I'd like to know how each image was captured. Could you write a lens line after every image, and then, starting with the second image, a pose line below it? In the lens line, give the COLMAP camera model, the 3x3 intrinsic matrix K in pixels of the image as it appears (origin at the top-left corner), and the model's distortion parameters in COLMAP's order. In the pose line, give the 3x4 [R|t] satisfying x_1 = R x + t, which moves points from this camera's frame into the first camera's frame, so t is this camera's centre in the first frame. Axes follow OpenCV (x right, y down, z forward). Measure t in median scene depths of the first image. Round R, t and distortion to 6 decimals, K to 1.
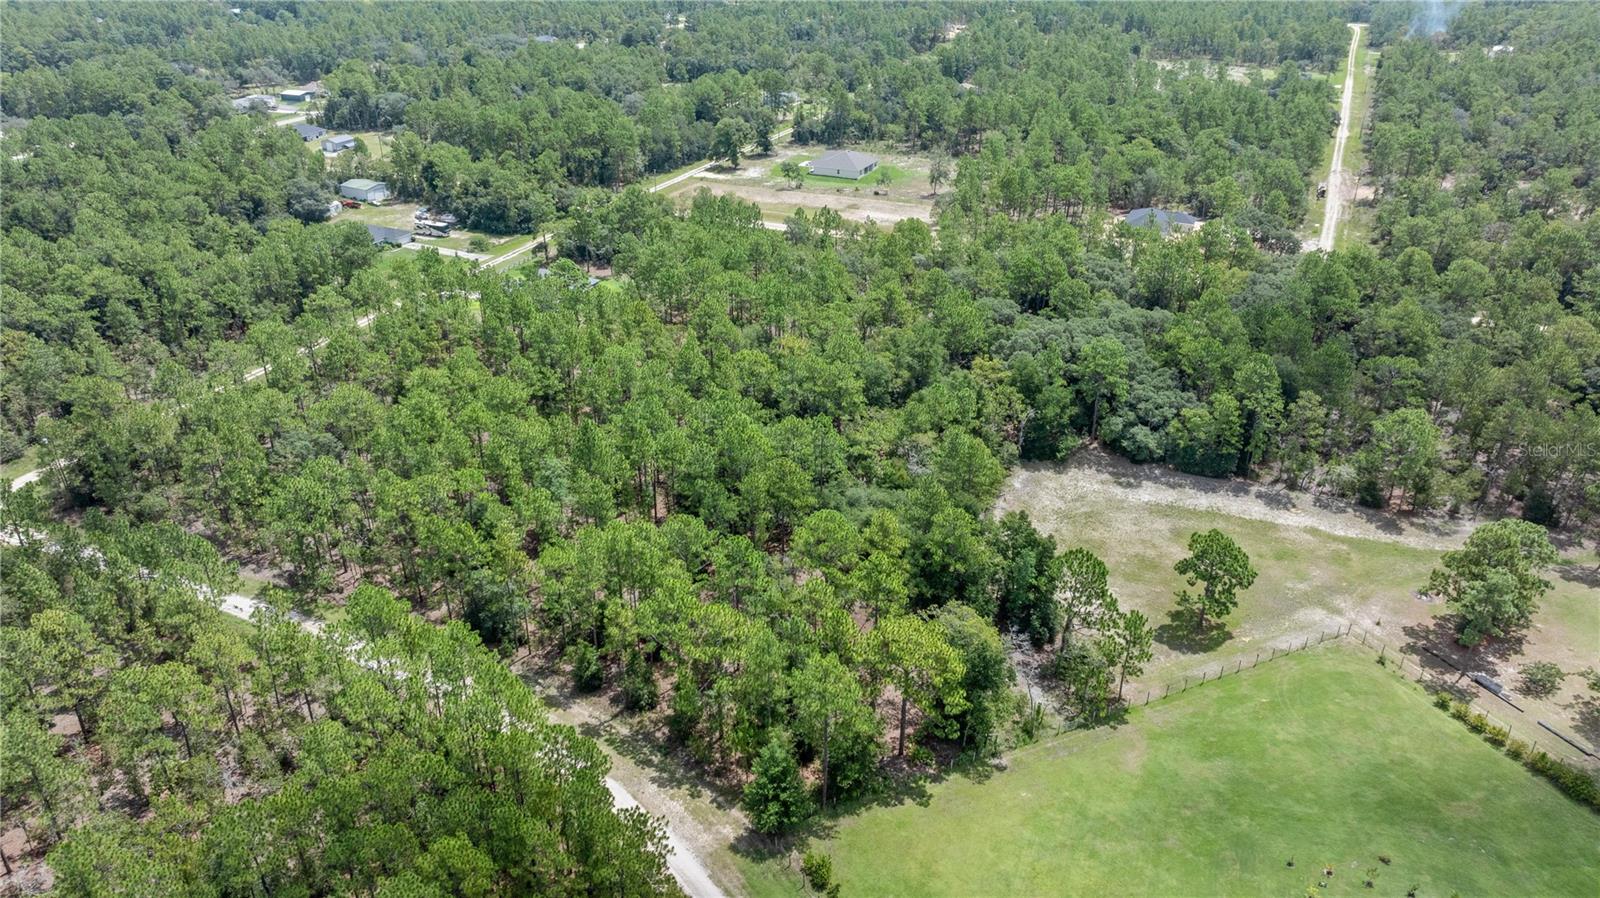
lens RADIAL K [[1099.8, 0, 800.0], [0, 1099.8, 449.0], [0, 0, 1]] dist [-0.028366, -0.002751]
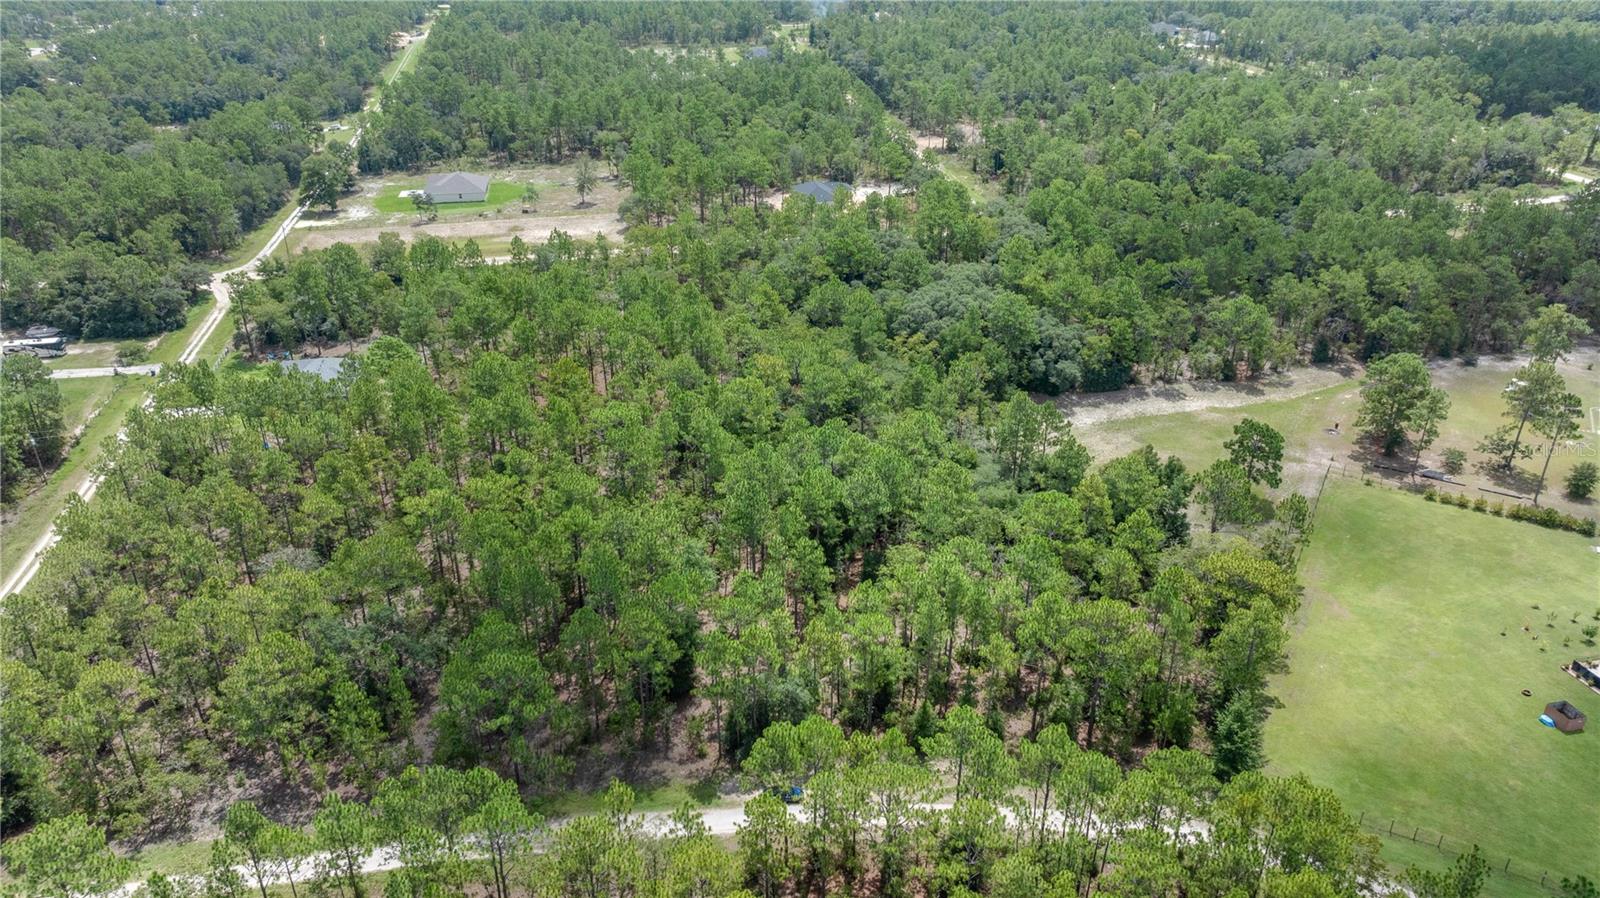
lens RADIAL K [[1099.8, 0, 800.0], [0, 1099.8, 449.0], [0, 0, 1]] dist [-0.028366, -0.002751]
pose [[0.822627, -0.266184, 0.502425, -0.298216], [0.263541, 0.961498, 0.077900, -0.055339], [-0.503816, 0.068327, 0.861104, 0.100688]]
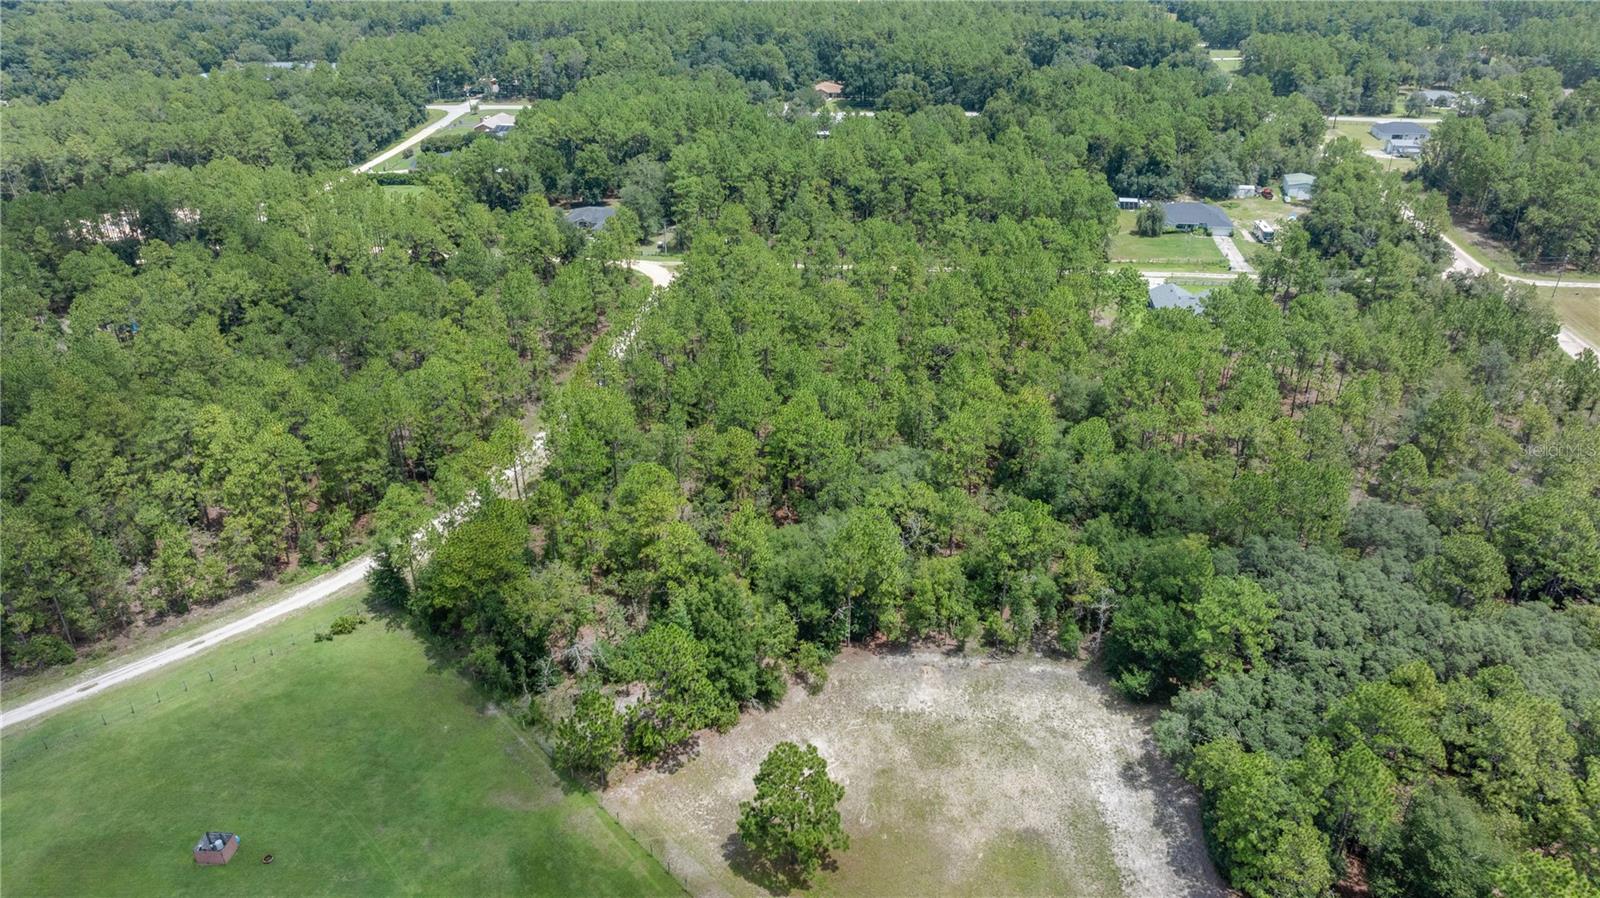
lens RADIAL K [[1099.8, 0, 800.0], [0, 1099.8, 449.0], [0, 0, 1]] dist [-0.028366, -0.002751]
pose [[0.305947, 0.442265, -0.843088, 0.422615], [-0.430956, 0.853965, 0.291582, -0.145162], [0.848925, 0.274125, 0.451865, 0.287920]]
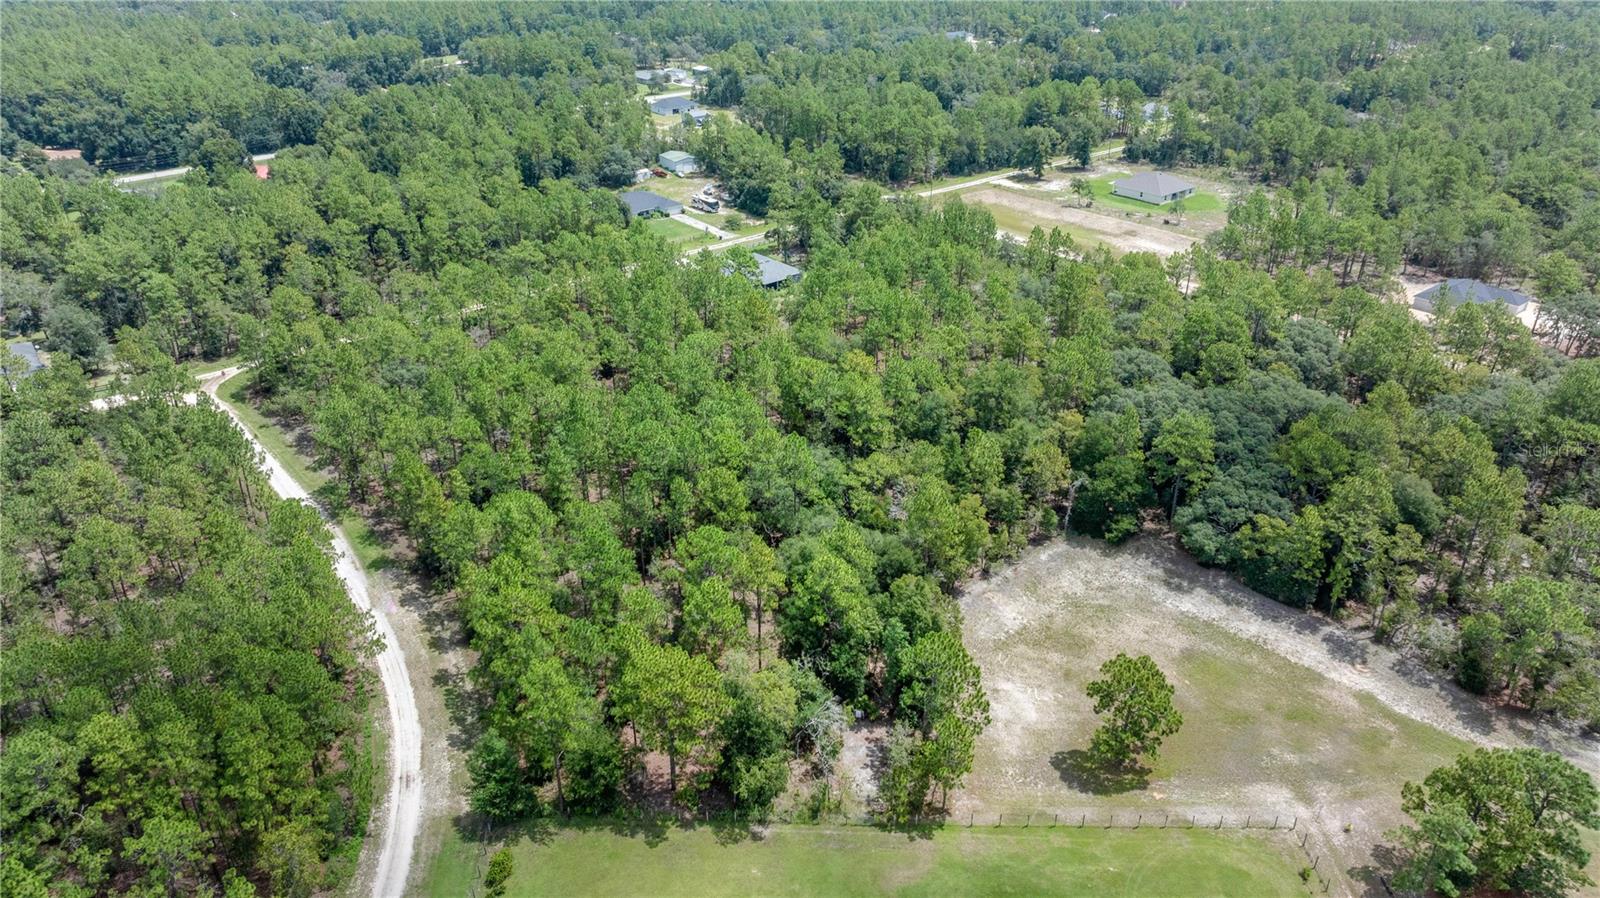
lens RADIAL K [[1099.8, 0, 800.0], [0, 1099.8, 449.0], [0, 0, 1]] dist [-0.028366, -0.002751]
pose [[0.904312, 0.196670, -0.378867, 0.200065], [-0.195656, 0.979790, 0.041601, -0.030312], [0.379392, 0.036507, 0.924515, 0.058049]]
